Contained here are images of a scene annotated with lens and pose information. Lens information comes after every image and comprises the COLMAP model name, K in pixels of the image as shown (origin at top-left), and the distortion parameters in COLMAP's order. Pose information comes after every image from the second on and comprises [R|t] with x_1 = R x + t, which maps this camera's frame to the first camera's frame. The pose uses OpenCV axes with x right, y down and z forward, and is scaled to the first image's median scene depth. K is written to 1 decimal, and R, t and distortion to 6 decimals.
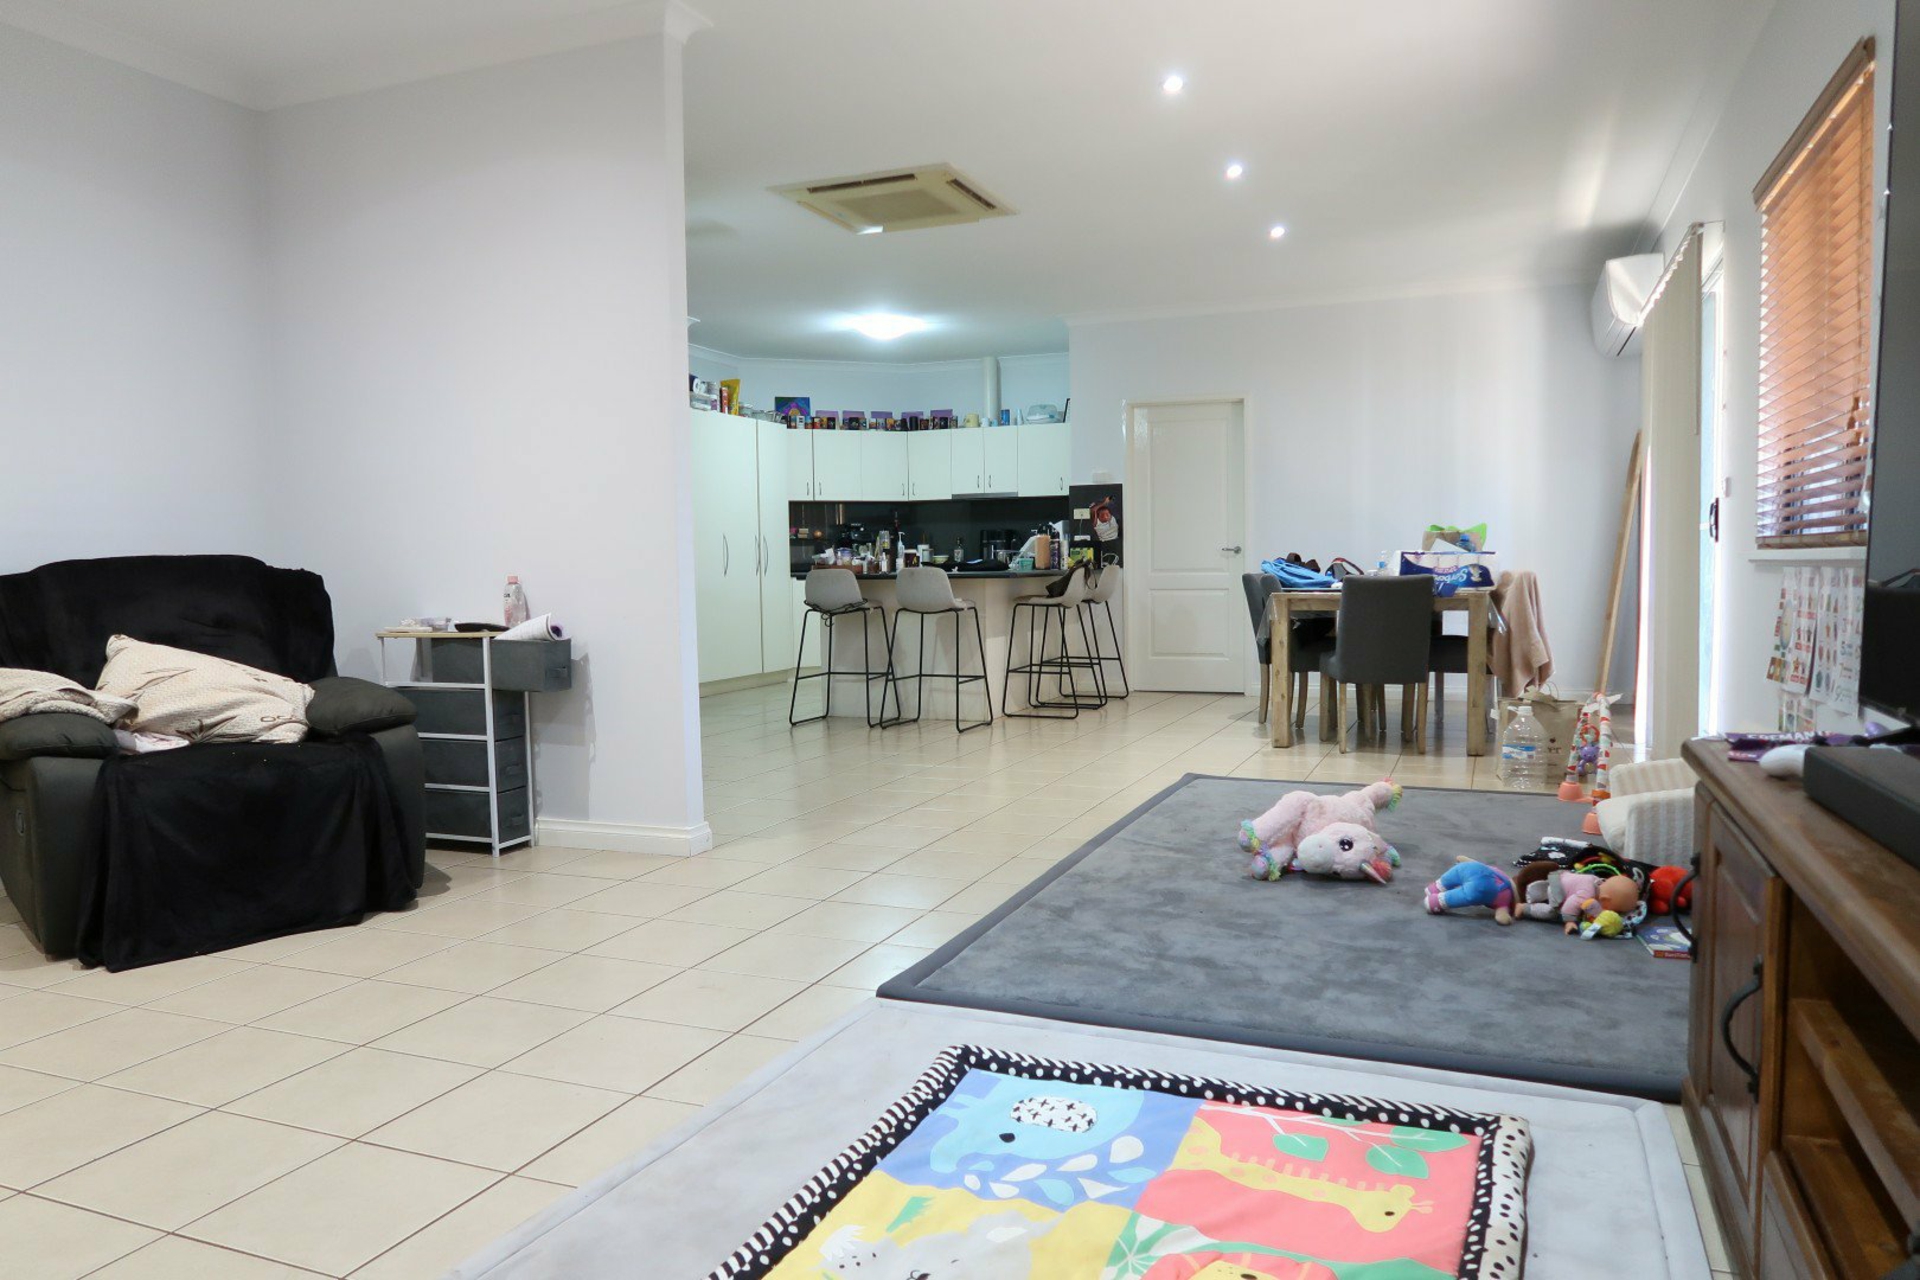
lens RADIAL K [[1328.8, 0, 960.0], [0, 1328.8, 640.0], [0, 0, 1]] dist [-0.017811, 0.002992]
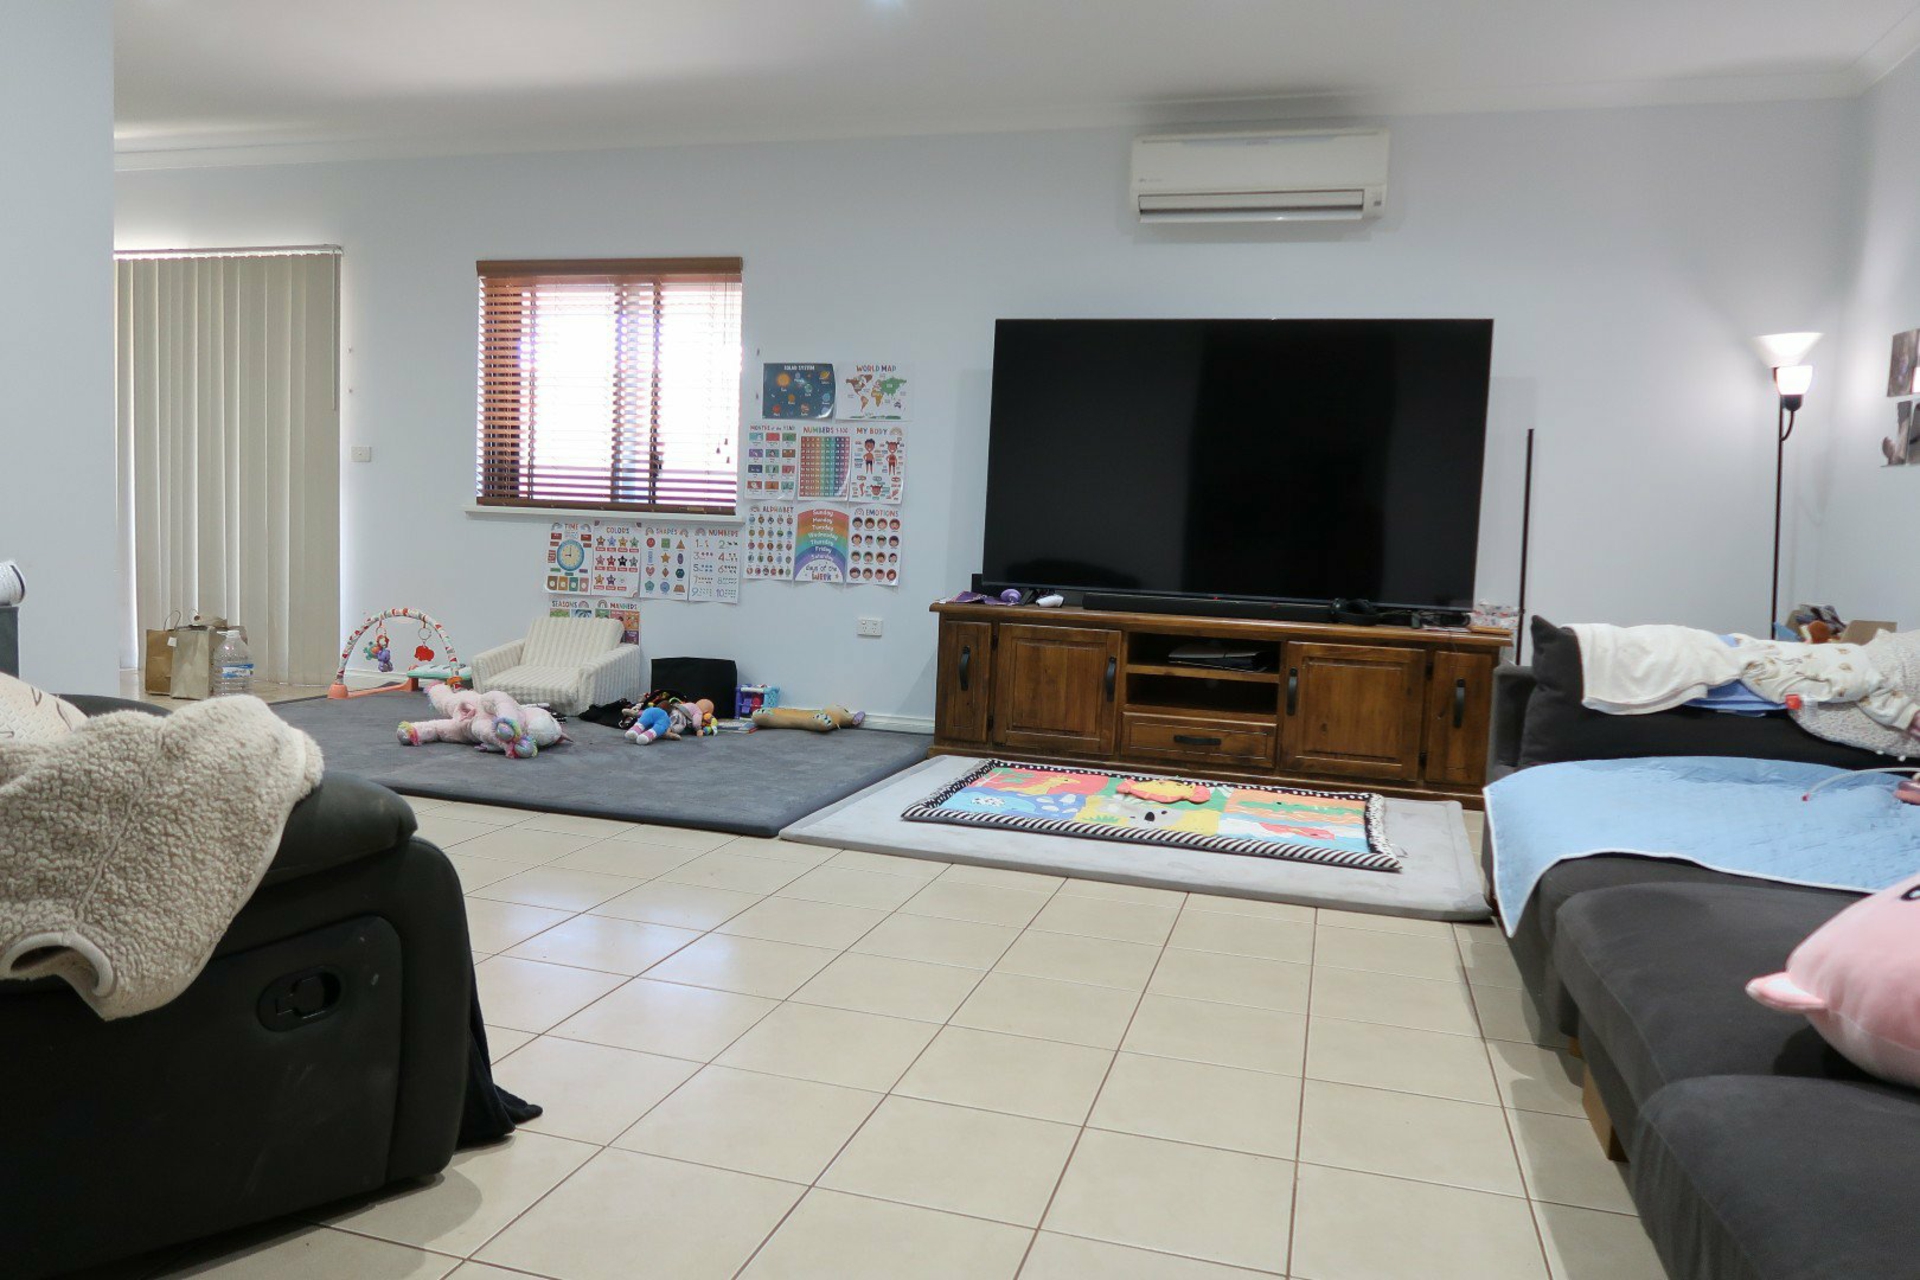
lens RADIAL K [[1328.8, 0, 960.0], [0, 1328.8, 640.0], [0, 0, 1]] dist [-0.017811, 0.002992]
pose [[-0.102586, -0.077930, 0.991667, -0.413738], [0.015682, 0.996676, 0.079946, -0.012224], [-0.994601, 0.023752, -0.101023, 0.266918]]
